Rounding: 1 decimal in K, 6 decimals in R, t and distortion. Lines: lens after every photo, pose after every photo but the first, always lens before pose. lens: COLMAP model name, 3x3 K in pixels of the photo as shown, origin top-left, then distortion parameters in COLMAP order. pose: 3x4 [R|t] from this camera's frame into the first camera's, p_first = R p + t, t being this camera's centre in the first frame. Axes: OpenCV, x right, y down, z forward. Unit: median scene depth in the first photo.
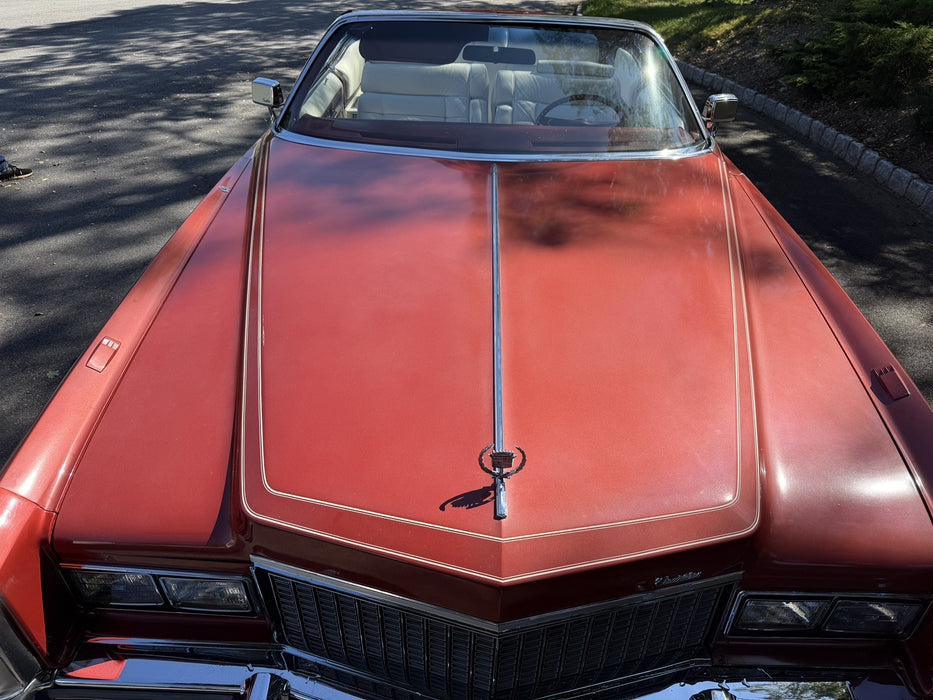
lens RADIAL K [[738.1, 0, 466.5], [0, 738.1, 350.0], [0, 0, 1]] dist [0.006345, -0.008890]
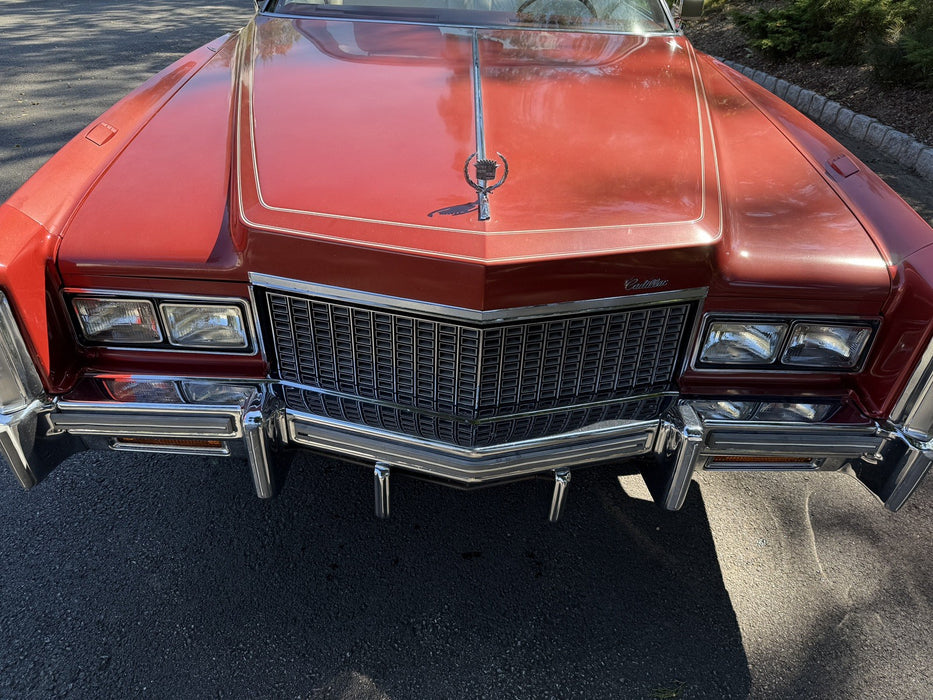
lens RADIAL K [[738.1, 0, 466.5], [0, 738.1, 350.0], [0, 0, 1]] dist [0.006345, -0.008890]
pose [[0.999427, -0.000503, 0.033833, -0.004127], [0.001201, 0.999787, -0.020613, 0.108800], [-0.033816, 0.020641, 0.999215, -0.017403]]
